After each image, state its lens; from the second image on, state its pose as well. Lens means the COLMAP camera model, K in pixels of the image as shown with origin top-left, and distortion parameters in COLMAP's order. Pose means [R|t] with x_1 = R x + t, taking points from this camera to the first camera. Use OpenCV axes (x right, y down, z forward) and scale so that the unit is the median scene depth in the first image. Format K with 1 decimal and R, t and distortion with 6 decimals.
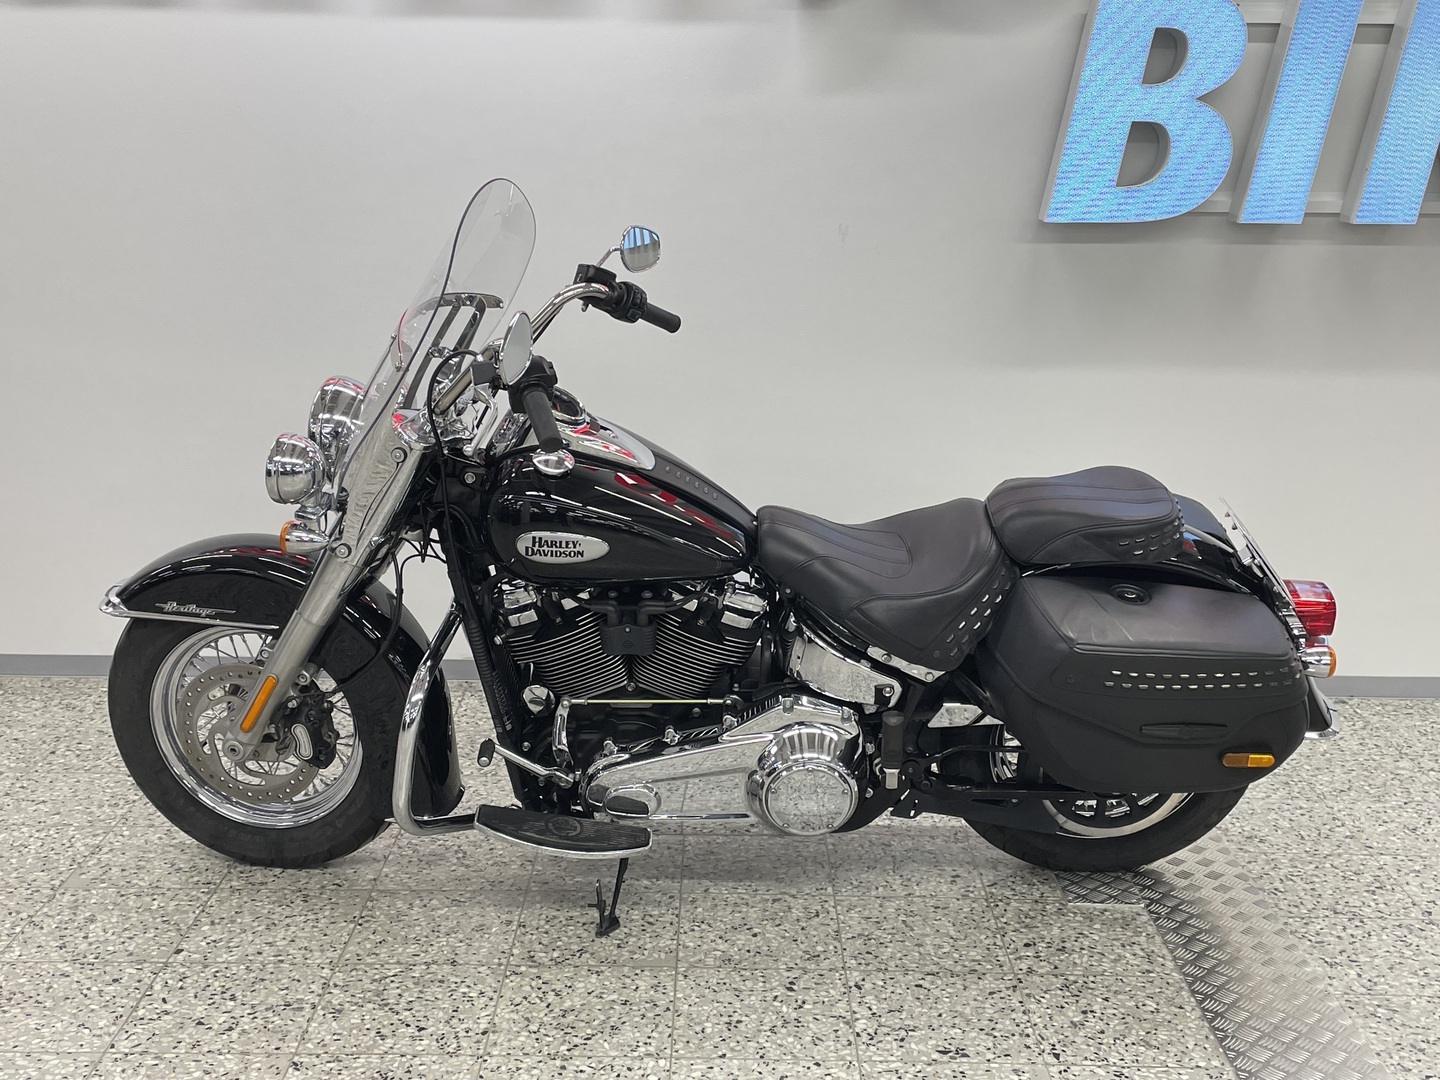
lens RADIAL K [[1671.3, 0, 736.0], [0, 1671.3, 564.1], [0, 0, 1]] dist [0.112202, -0.175093]
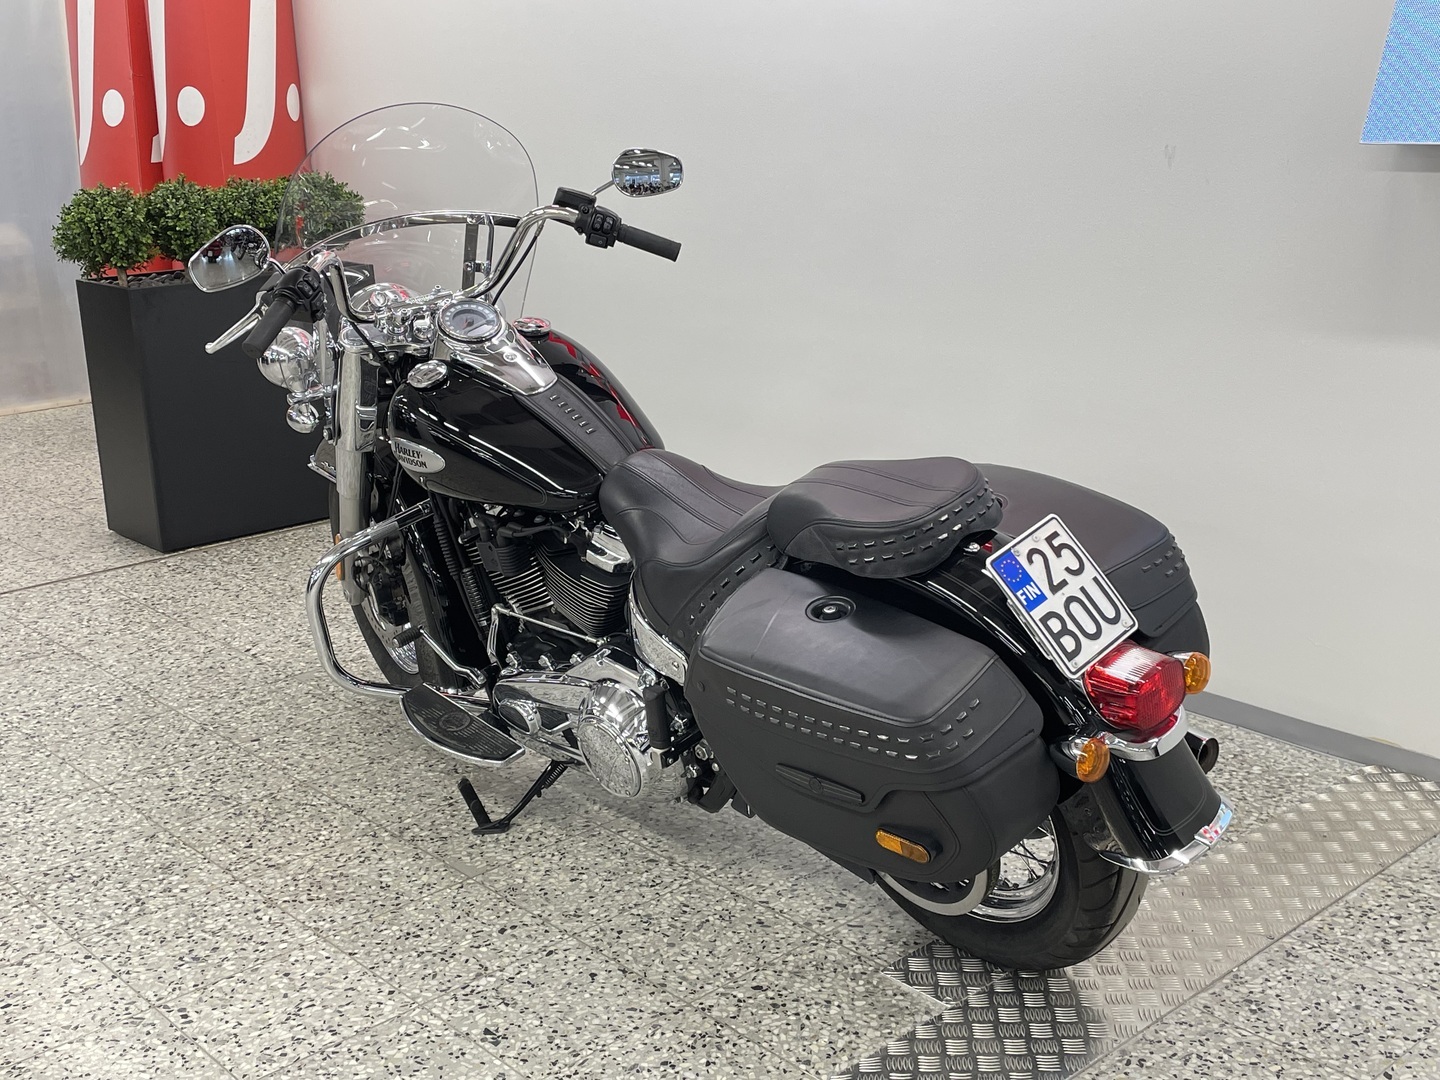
lens RADIAL K [[1671.3, 0, 736.0], [0, 1671.3, 564.1], [0, 0, 1]] dist [0.112202, -0.175093]
pose [[0.675887, 0.178562, -0.715047, 0.744730], [-0.147283, 0.983360, 0.106349, -0.079024], [0.722139, 0.033434, 0.690940, 0.387541]]
